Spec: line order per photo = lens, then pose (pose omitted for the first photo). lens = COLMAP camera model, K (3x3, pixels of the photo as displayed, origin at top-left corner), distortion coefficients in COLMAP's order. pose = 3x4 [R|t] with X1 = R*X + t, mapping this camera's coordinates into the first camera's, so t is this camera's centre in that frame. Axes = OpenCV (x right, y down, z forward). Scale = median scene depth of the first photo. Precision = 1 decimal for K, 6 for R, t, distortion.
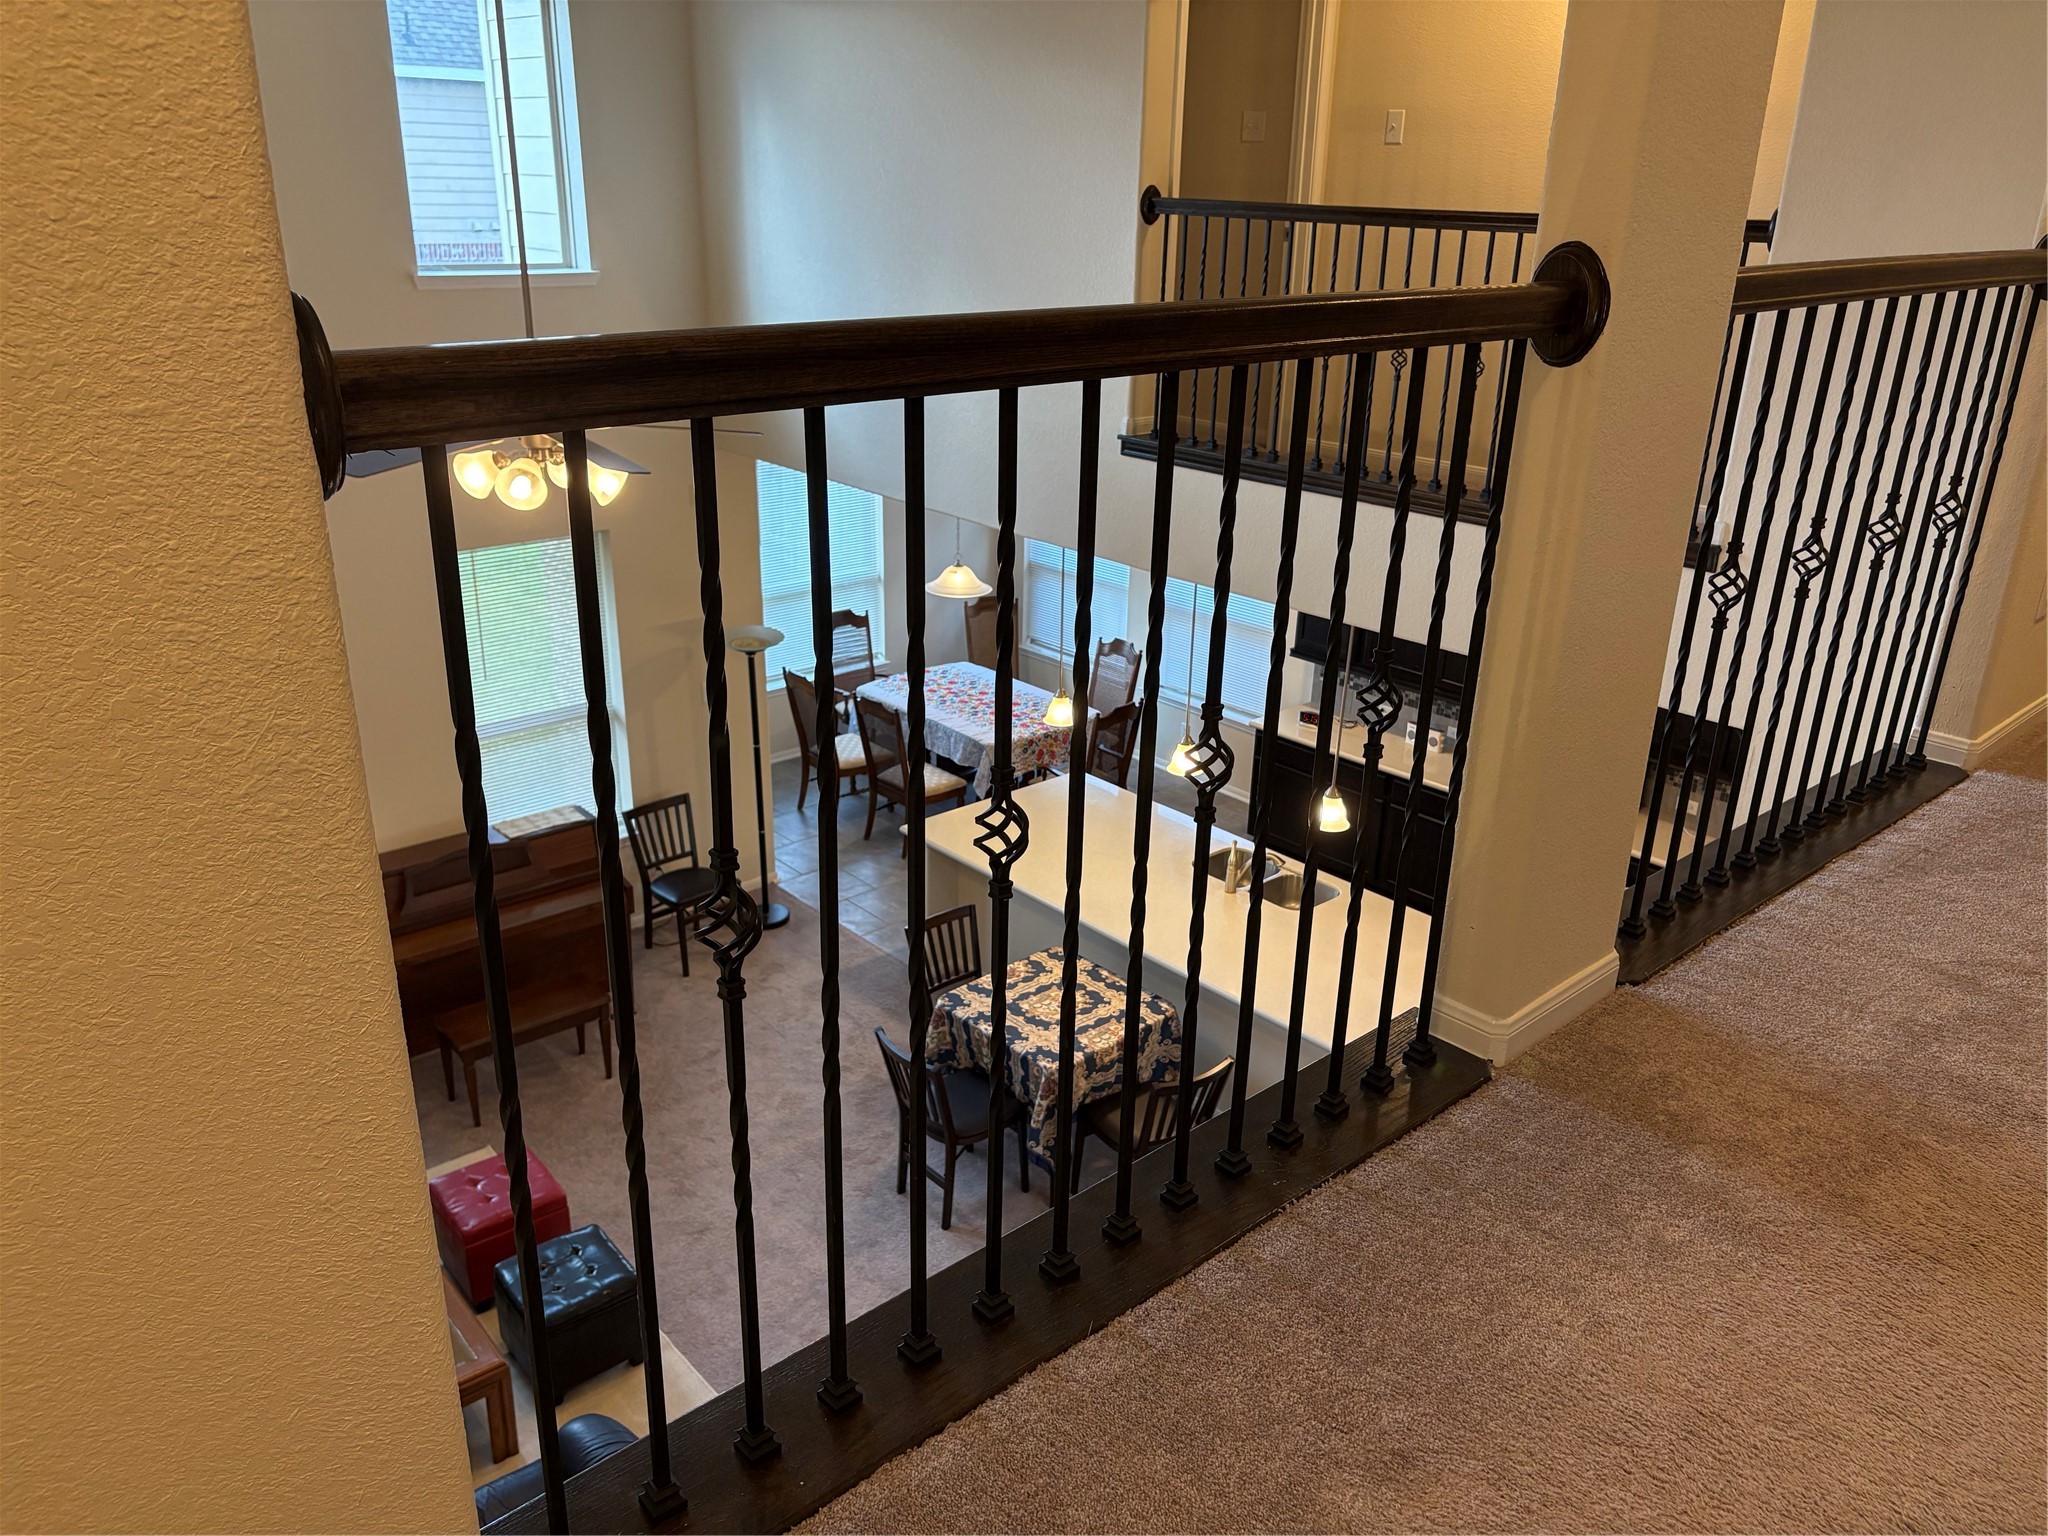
lens RADIAL K [[1531.9, 0, 1020.9], [0, 1531.9, 778.8], [0, 0, 1]] dist [0.051300, -0.050323]
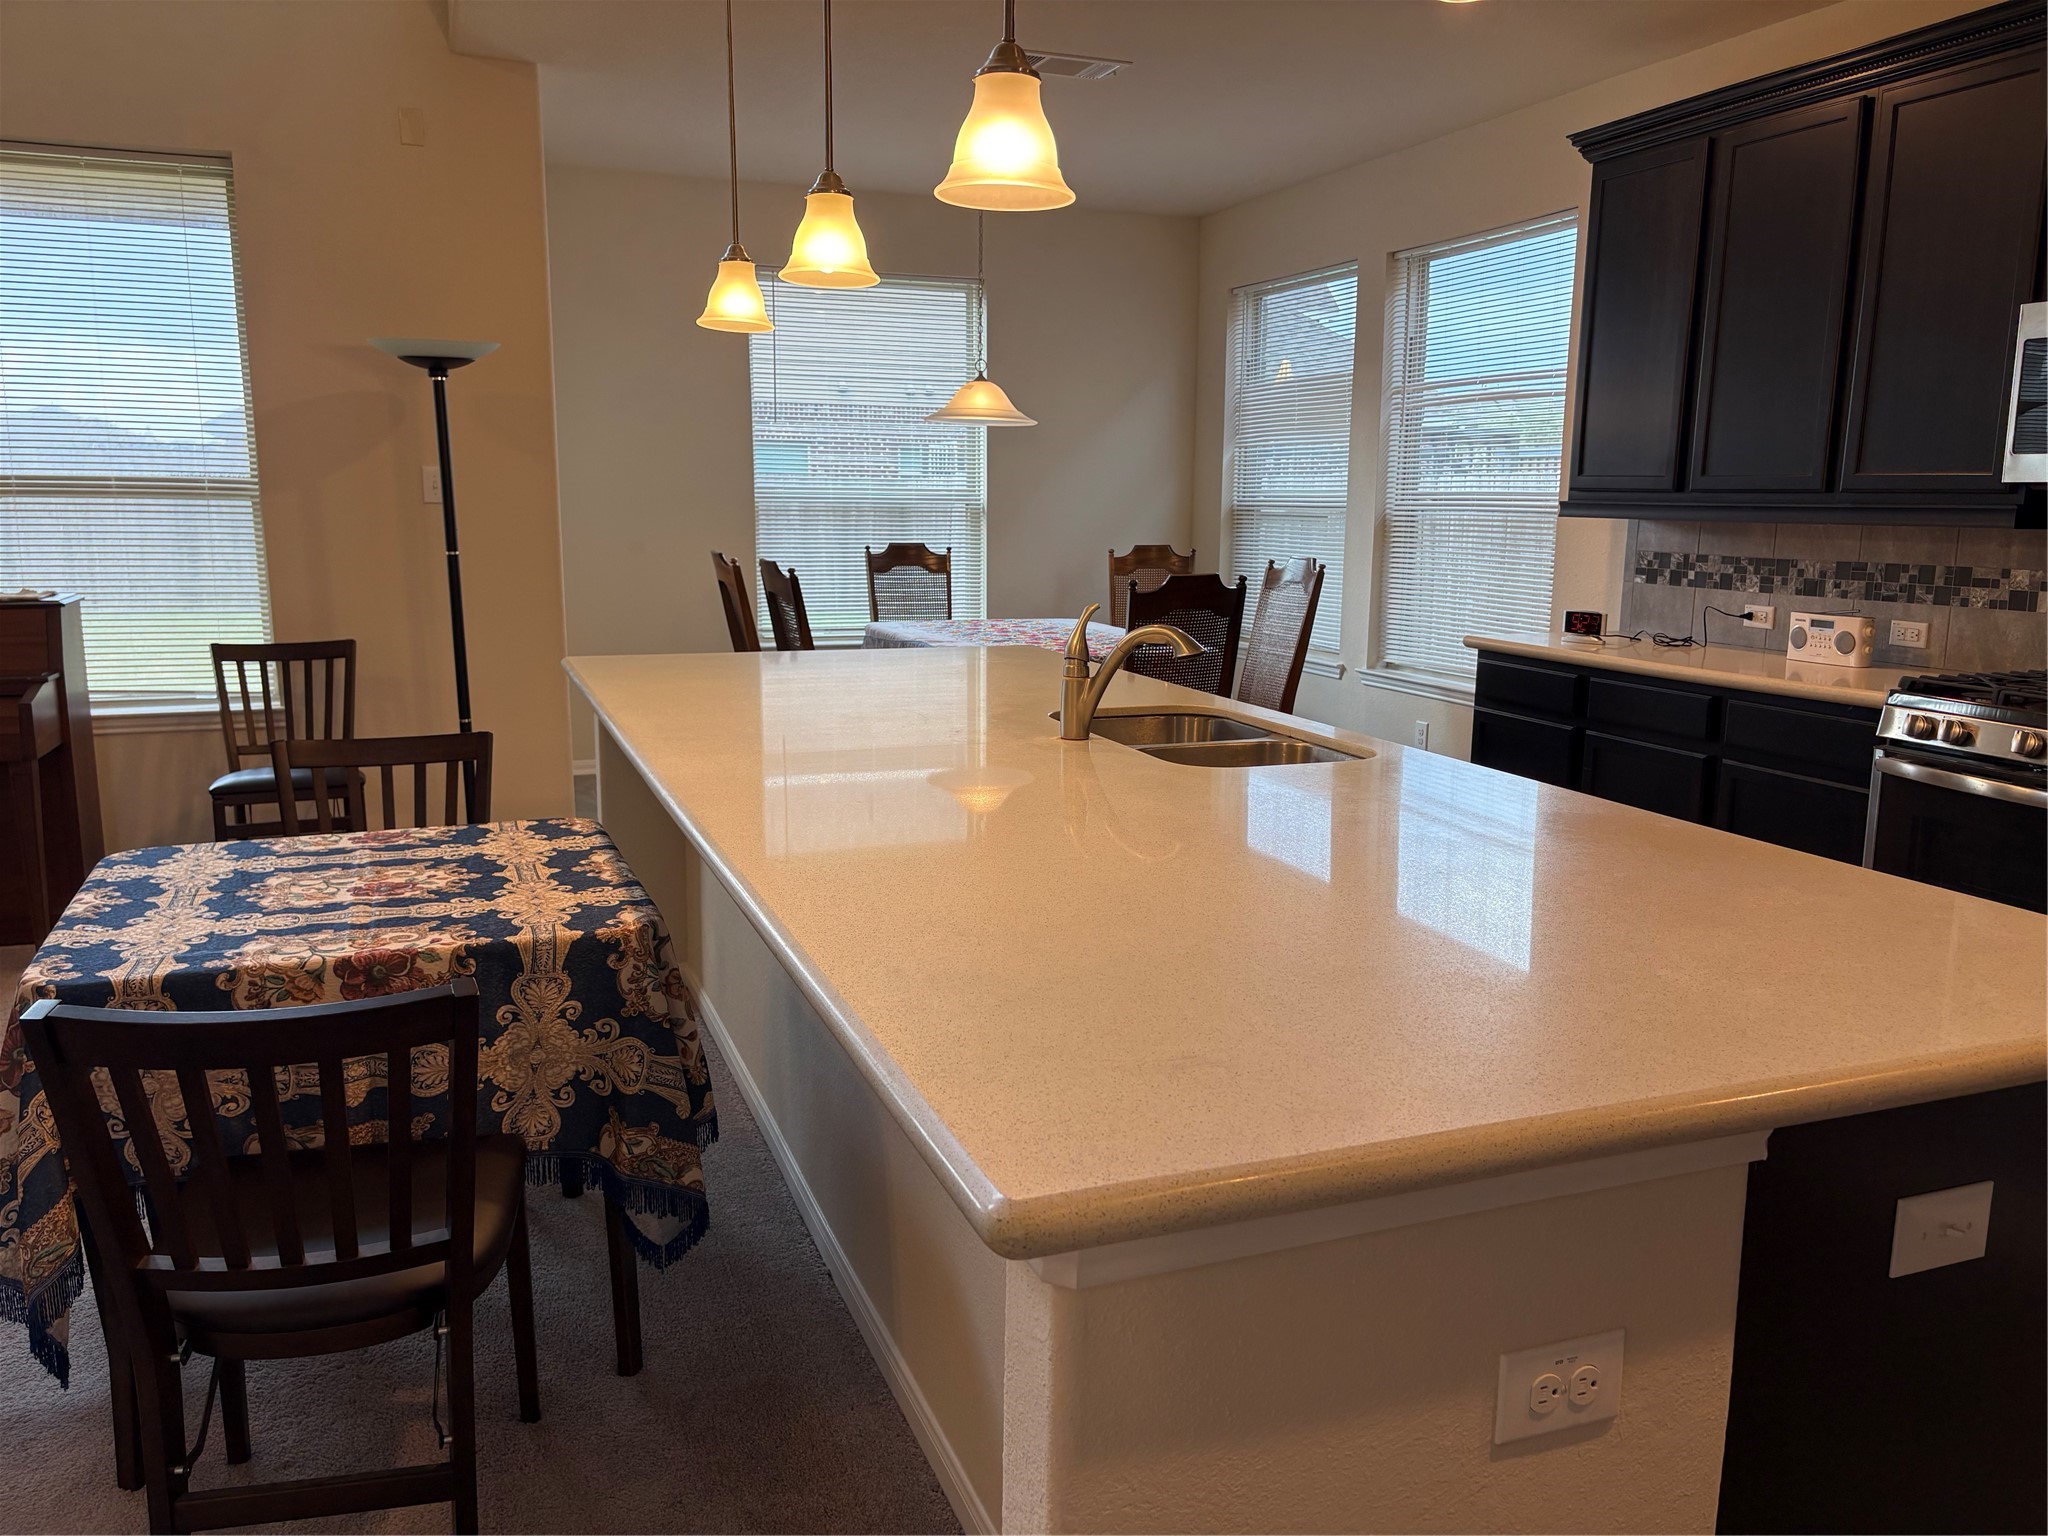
lens RADIAL K [[1531.9, 0, 1040.2], [0, 1531.9, 770.7], [0, 0, 1]] dist [0.051300, -0.050323]
pose [[0.935322, 0.049971, -0.350252, 0.341254], [-0.121097, 0.975397, -0.184219, 0.198684], [0.332429, 0.214719, 0.918361, 0.855254]]
